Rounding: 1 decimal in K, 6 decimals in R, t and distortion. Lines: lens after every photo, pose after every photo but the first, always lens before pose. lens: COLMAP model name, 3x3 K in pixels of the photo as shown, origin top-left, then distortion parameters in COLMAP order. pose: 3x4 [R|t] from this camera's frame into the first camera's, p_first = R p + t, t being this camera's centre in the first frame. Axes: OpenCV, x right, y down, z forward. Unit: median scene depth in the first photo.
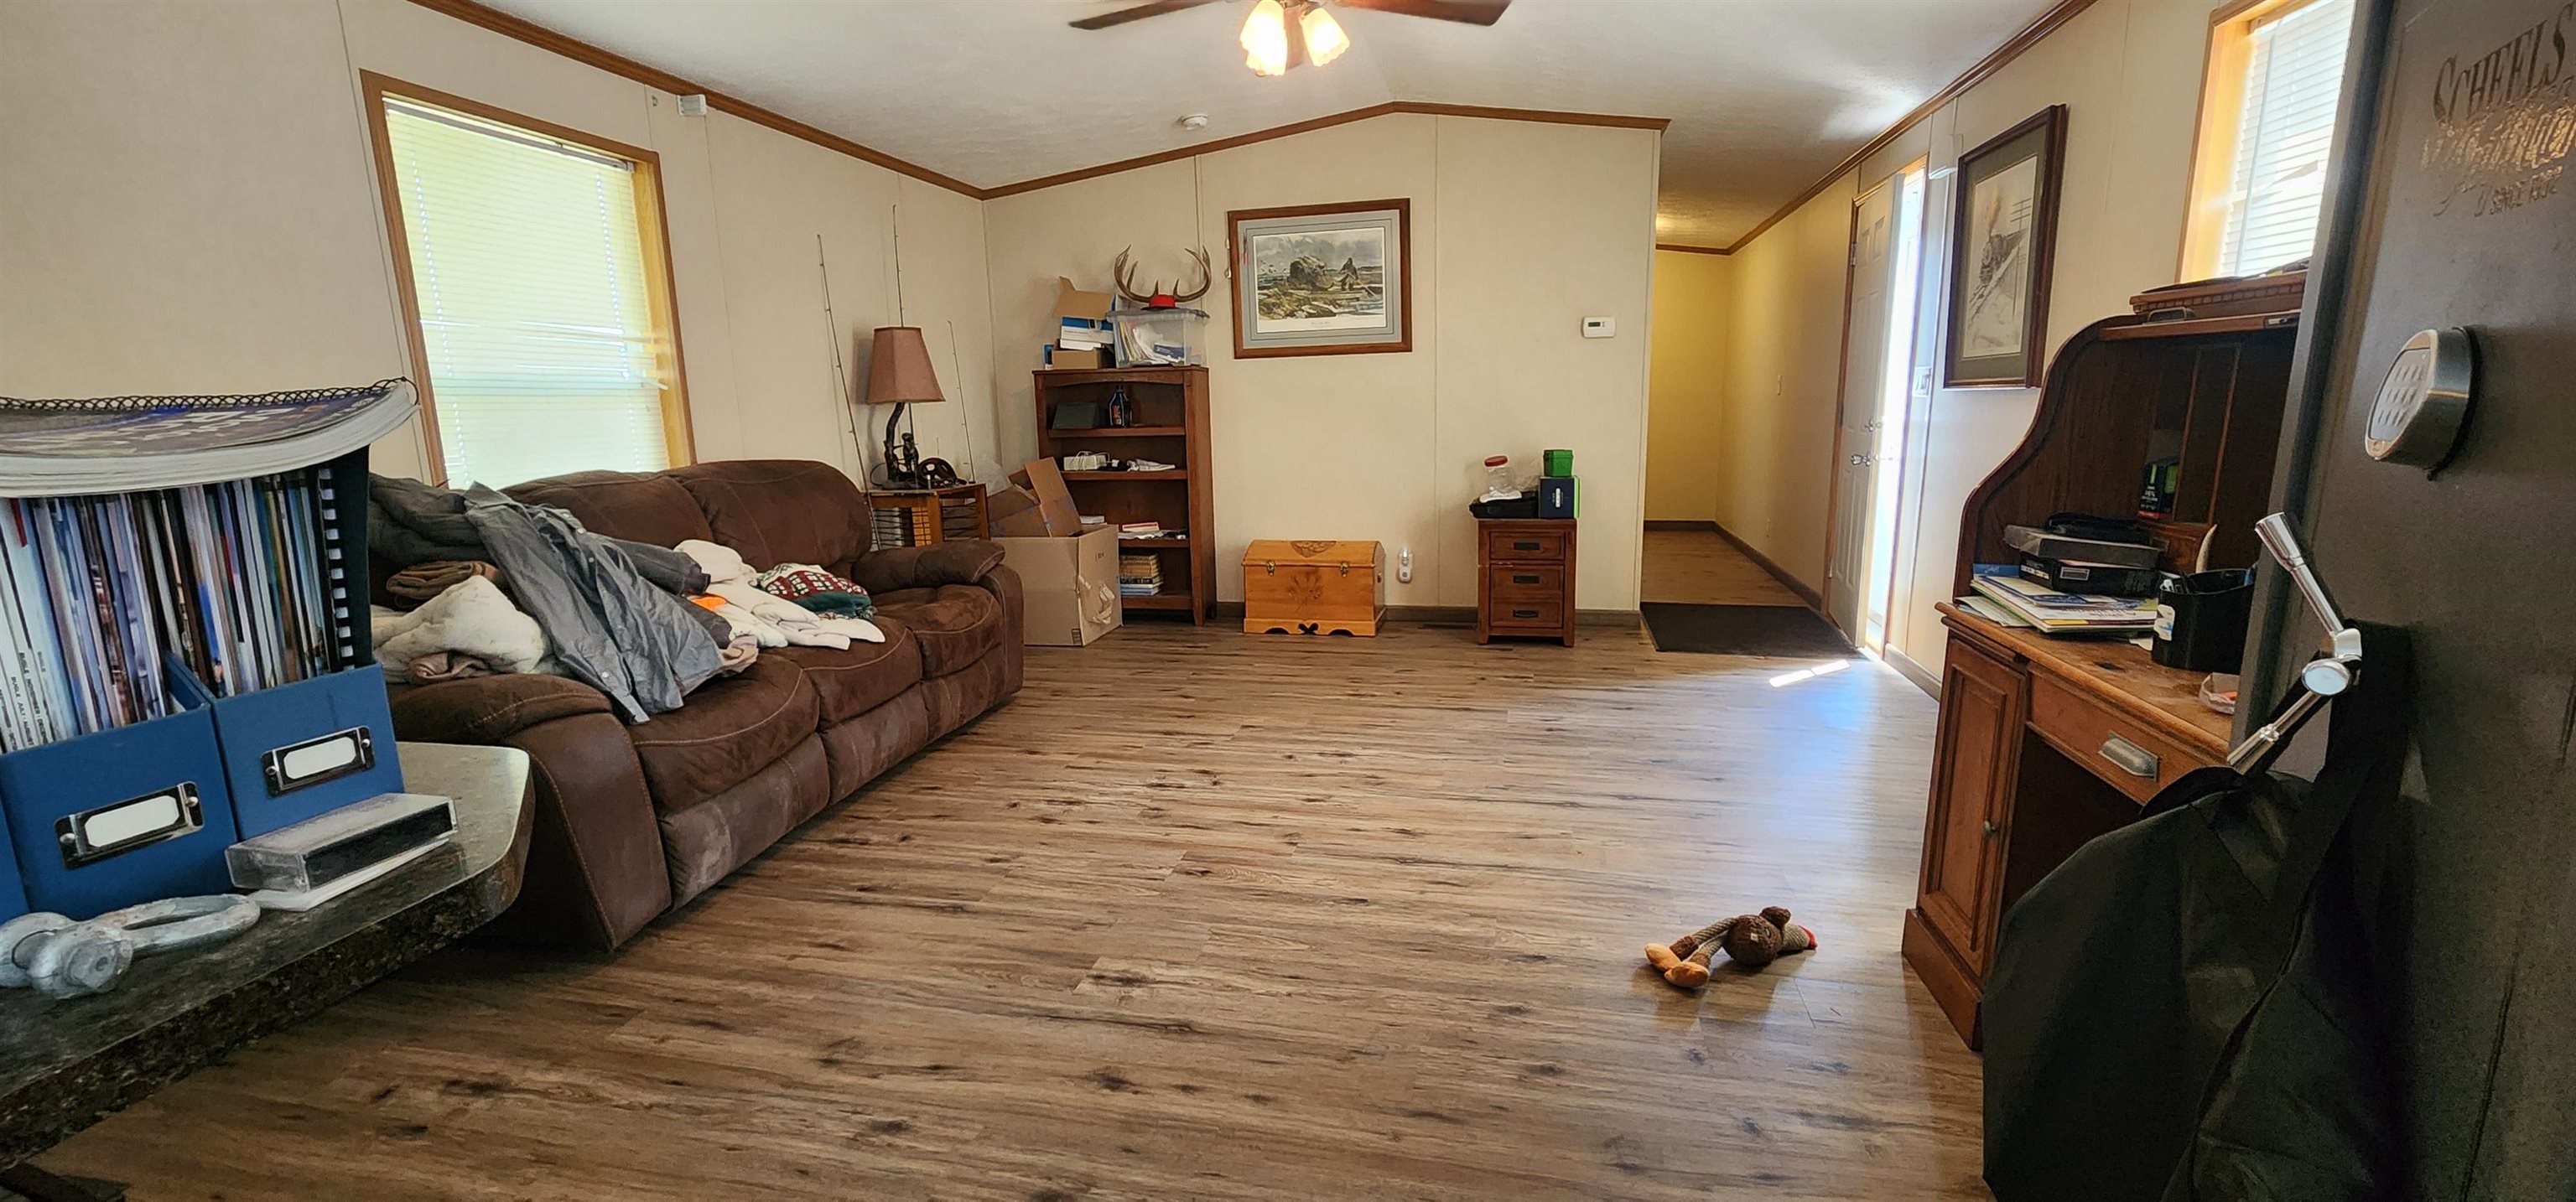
lens RADIAL K [[1064.1, 0, 1288.5], [0, 1064.1, 600.2], [0, 0, 1]] dist [-0.005218, 0.001171]
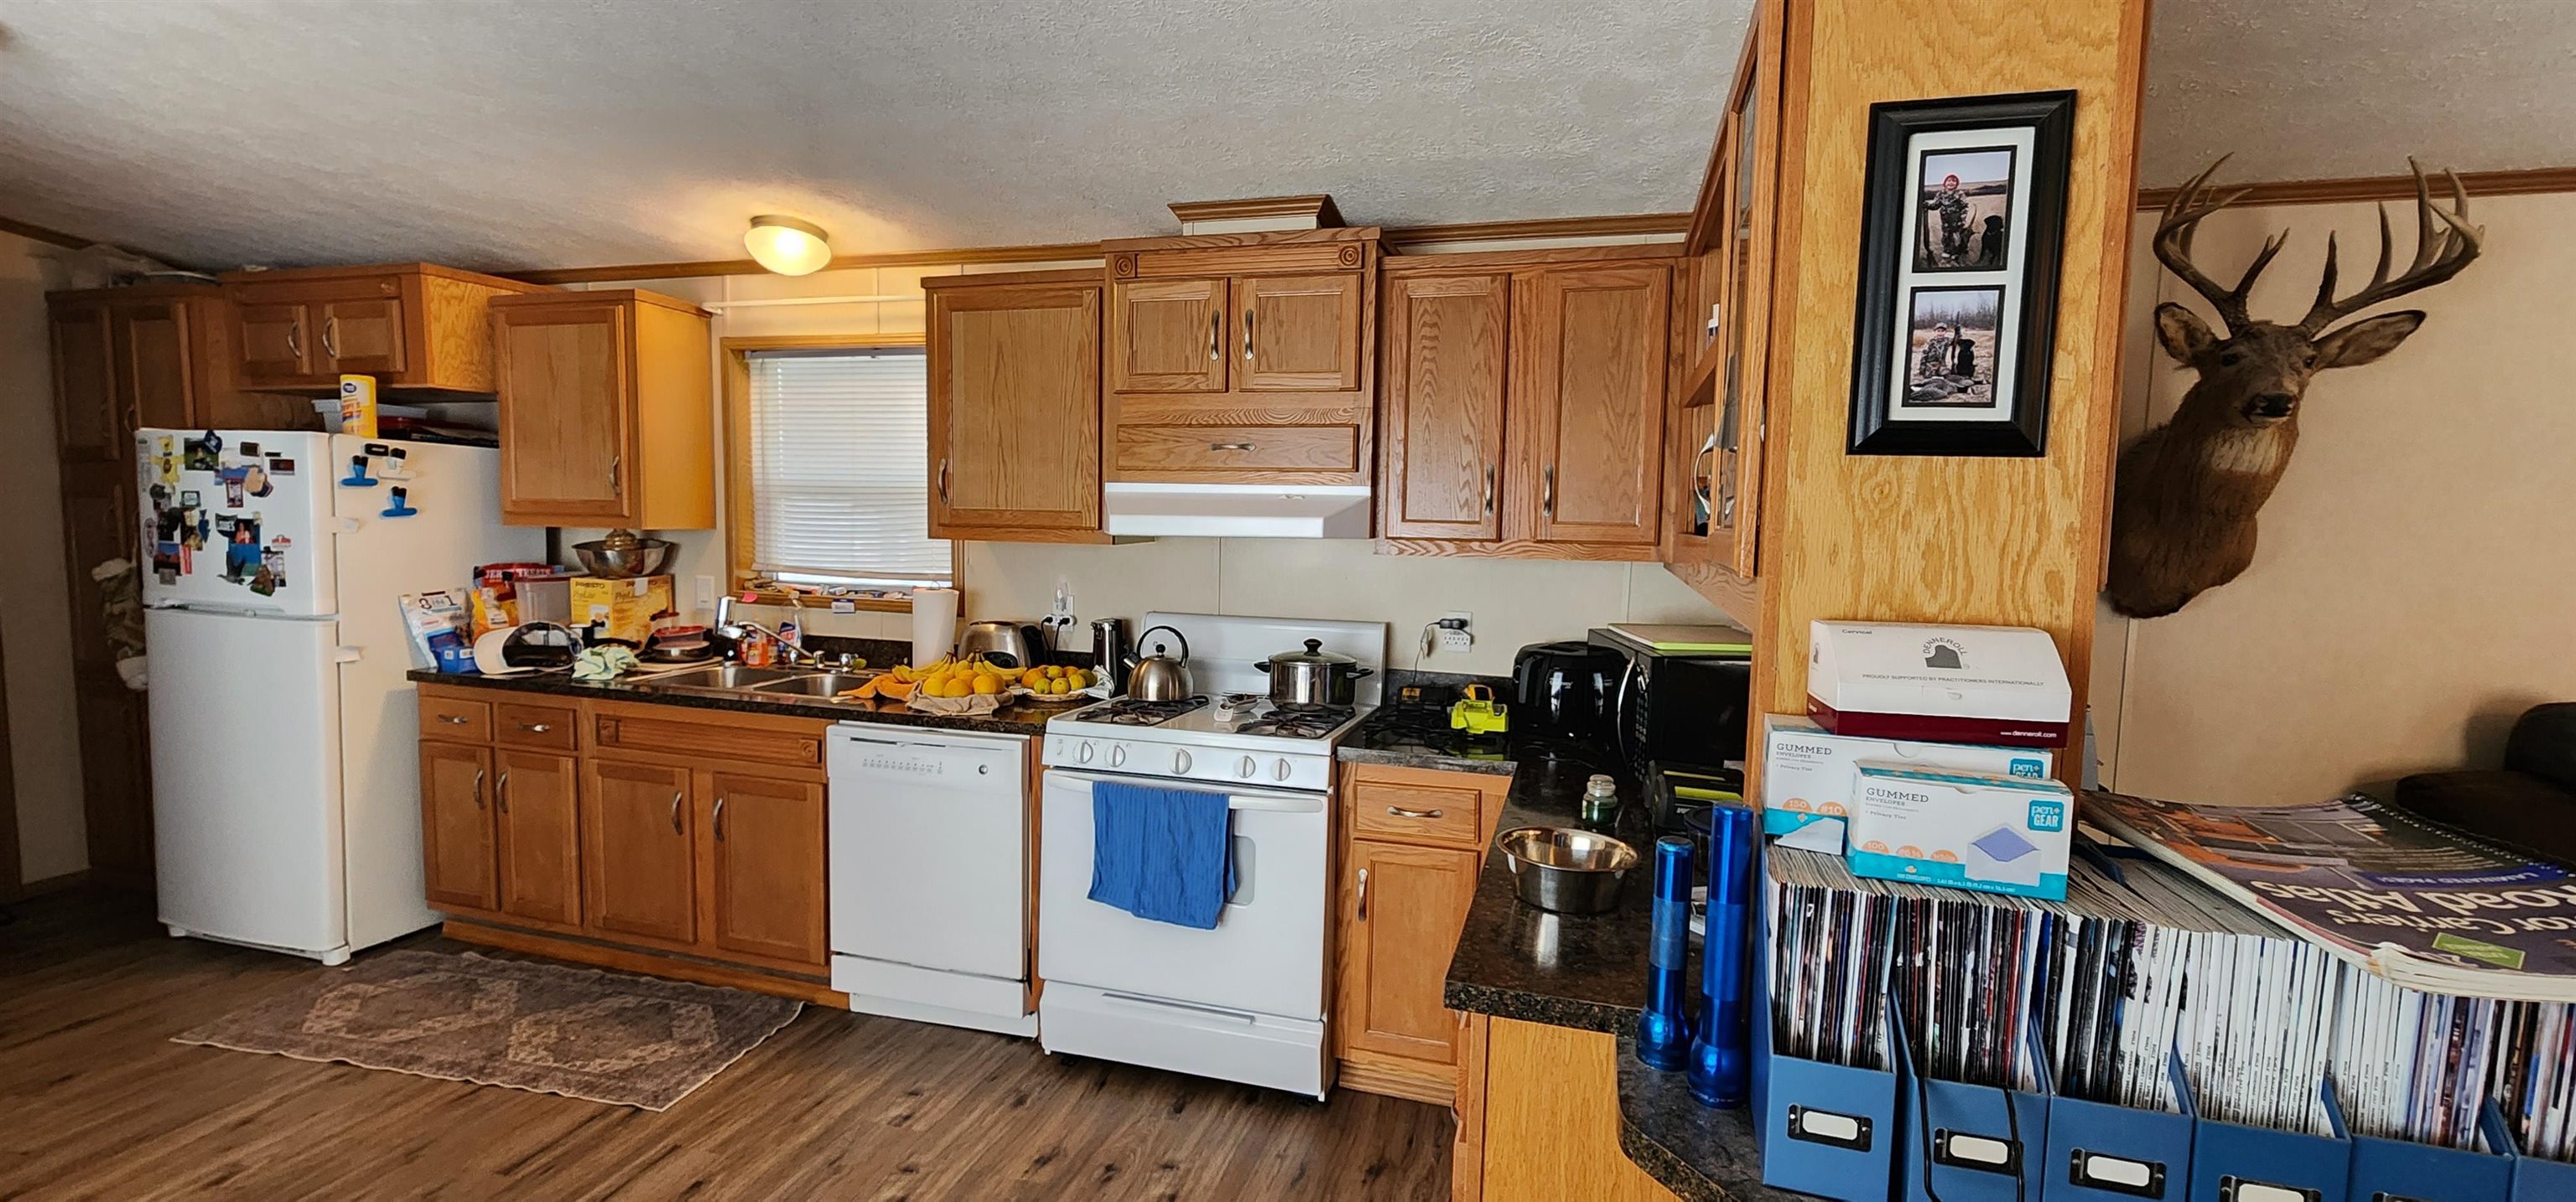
lens RADIAL K [[1064.1, 0, 1306.2], [0, 1064.1, 598.7], [0, 0, 1]] dist [-0.005218, 0.001171]
pose [[-0.052929, 0.101492, -0.993427, 0.051276], [-0.208047, 0.971871, 0.110374, -0.101514], [0.976686, 0.212522, -0.030325, -0.121160]]
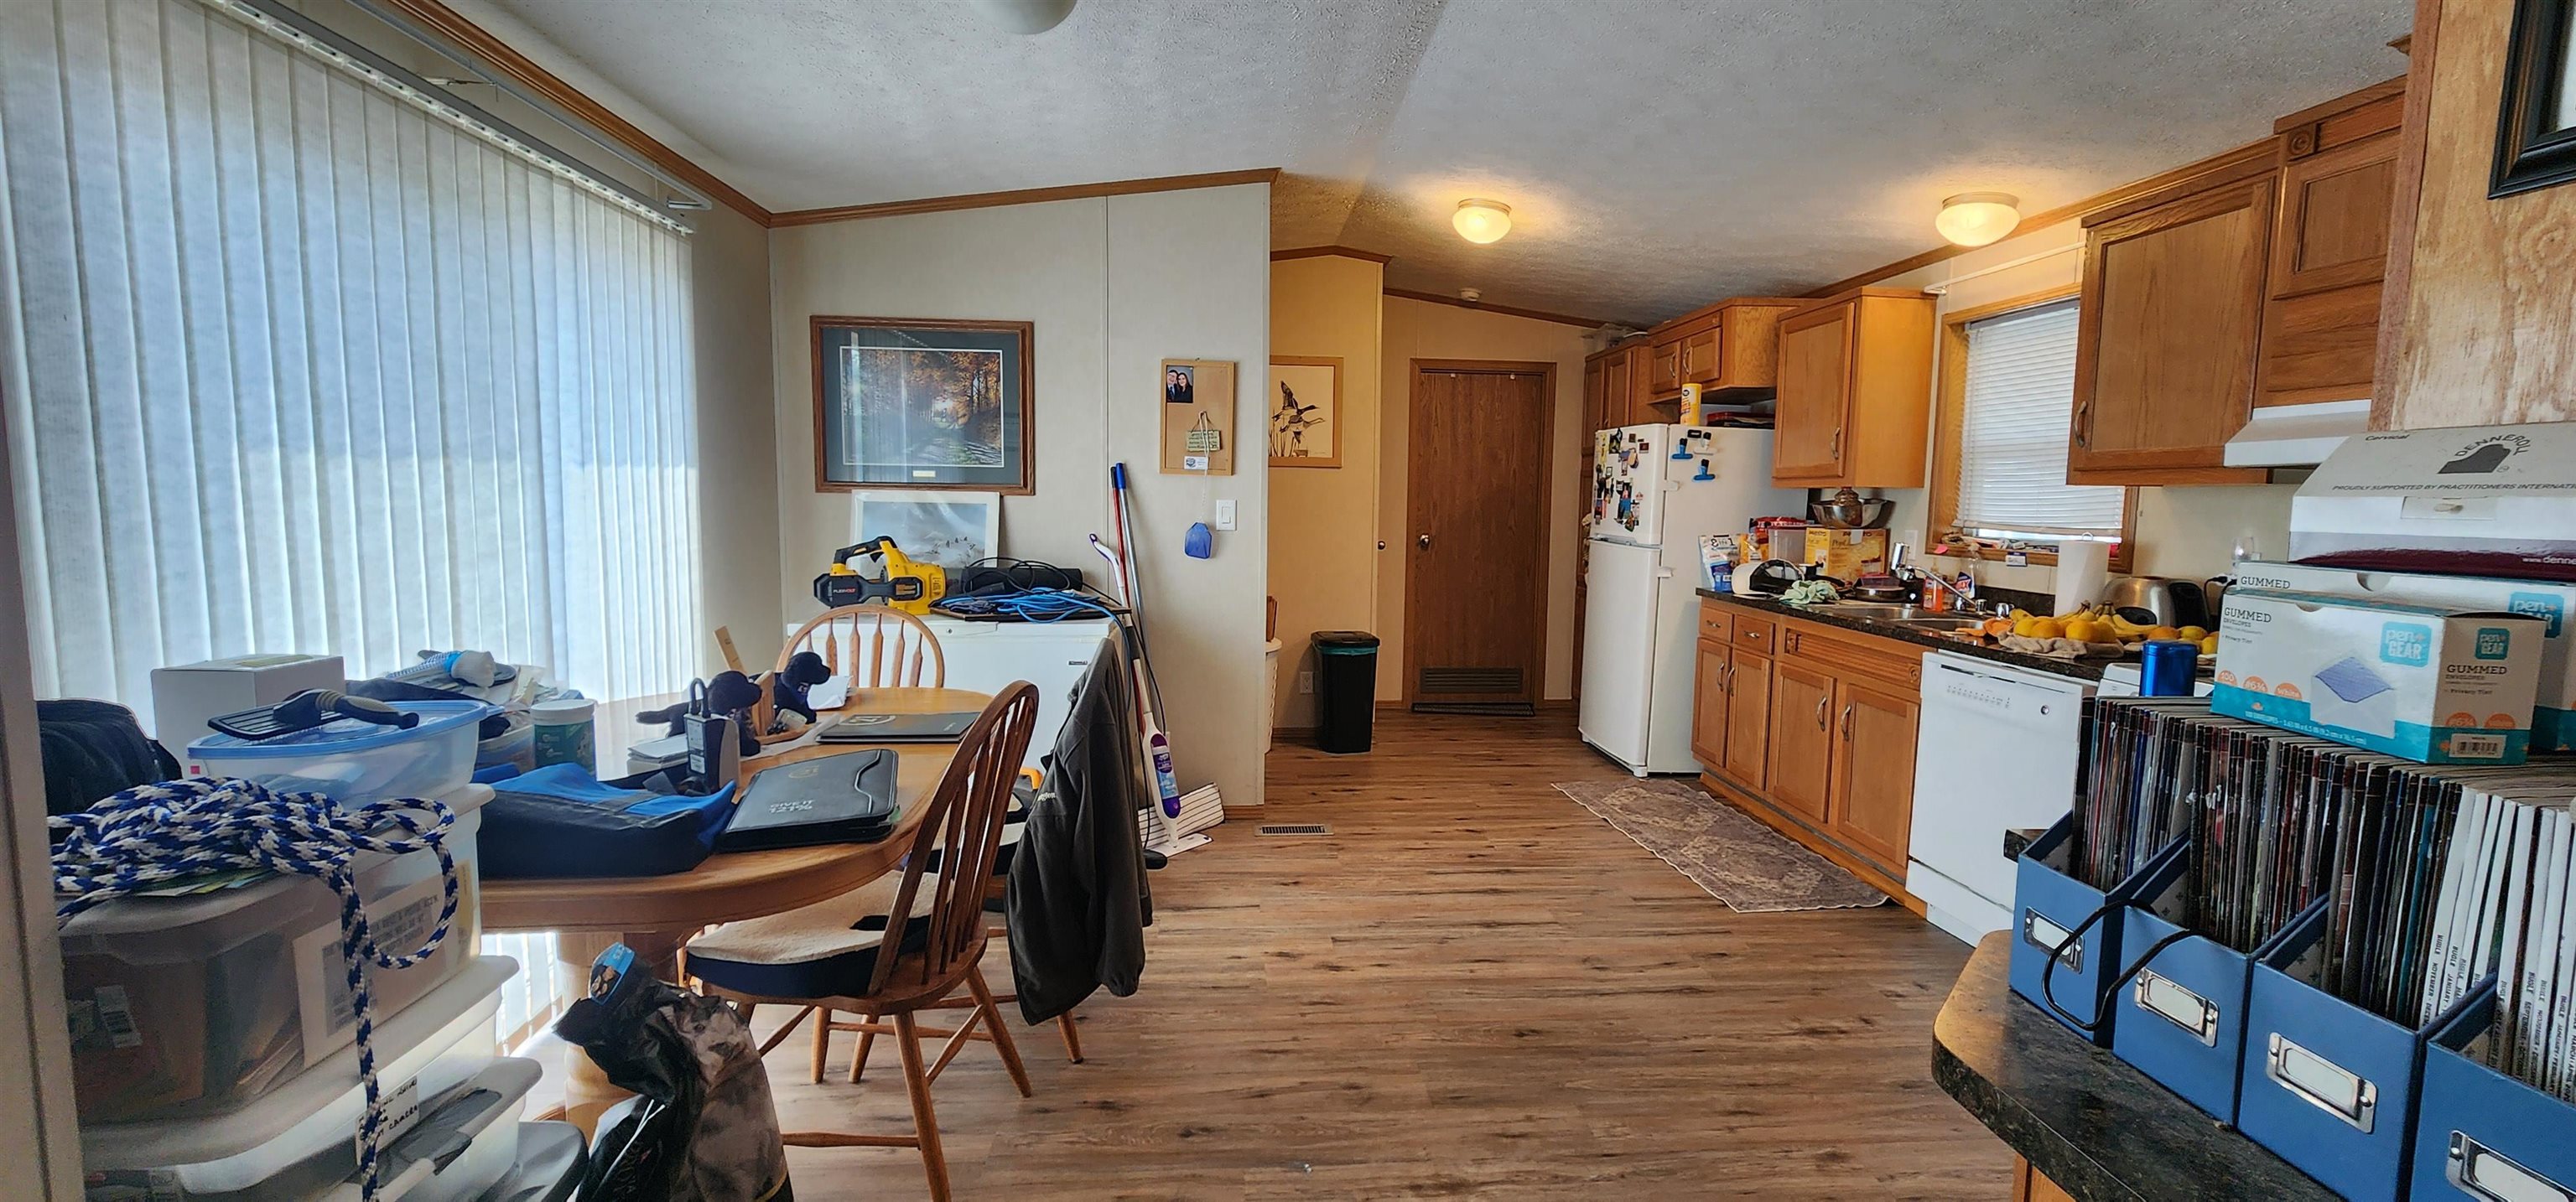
lens RADIAL K [[1064.1, 0, 1289.4], [0, 1064.1, 597.8], [0, 0, 1]] dist [-0.005218, 0.001171]
pose [[-0.959632, 0.032767, -0.279343, 0.031115], [-0.049120, 0.958401, 0.281166, -0.115604], [0.276935, 0.283537, -0.918103, 0.320027]]
